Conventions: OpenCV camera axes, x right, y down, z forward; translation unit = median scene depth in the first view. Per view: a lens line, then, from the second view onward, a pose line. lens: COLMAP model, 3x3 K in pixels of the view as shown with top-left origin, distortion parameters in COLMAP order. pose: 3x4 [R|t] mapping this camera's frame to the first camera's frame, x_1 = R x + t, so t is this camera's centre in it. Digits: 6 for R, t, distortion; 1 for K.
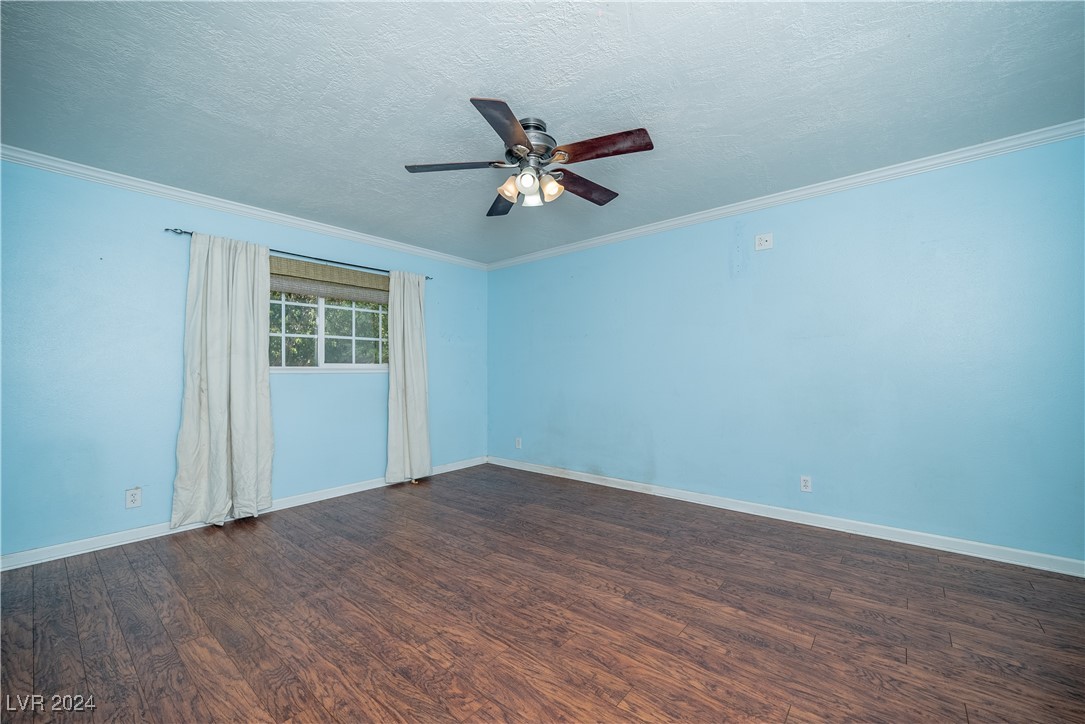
lens RADIAL K [[425.4, 0, 543.8], [0, 425.4, 364.2], [0, 0, 1]] dist [-0.003614, -0.000185]
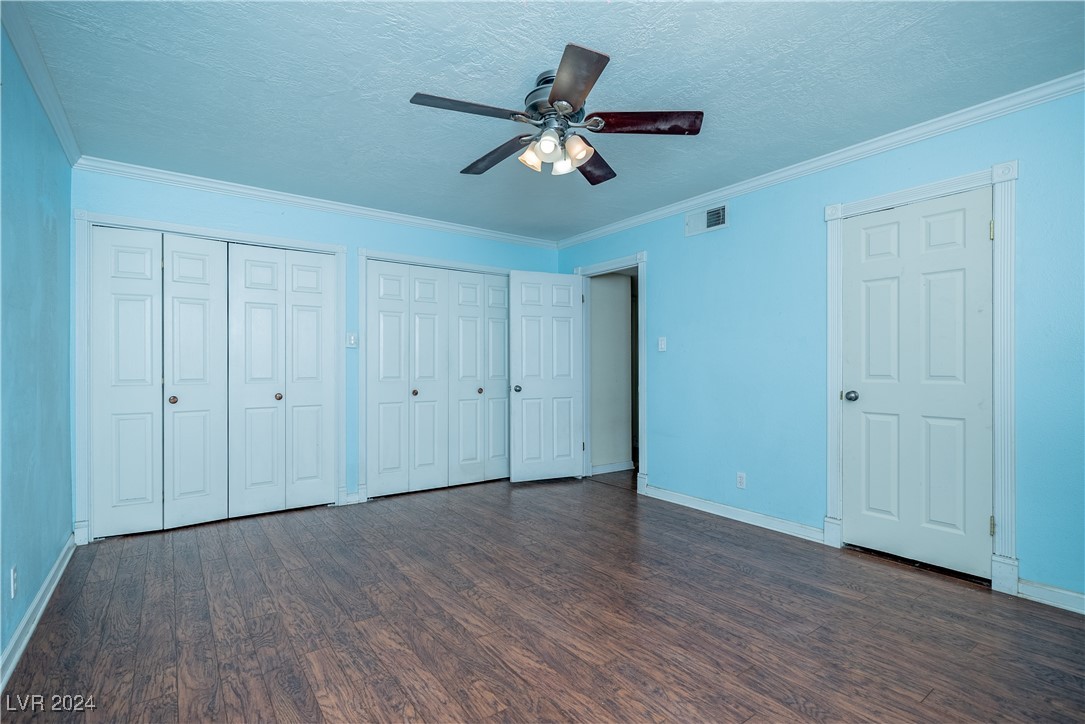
lens RADIAL K [[521.8, 0, 541.9], [0, 521.8, 366.3], [0, 0, 1]] dist [0.003128, -0.000917]
pose [[-0.971108, 0.008626, 0.238483, -0.271138], [0.003186, 0.999726, -0.023189, 0.044720], [-0.238618, -0.021759, -0.970870, 2.172959]]
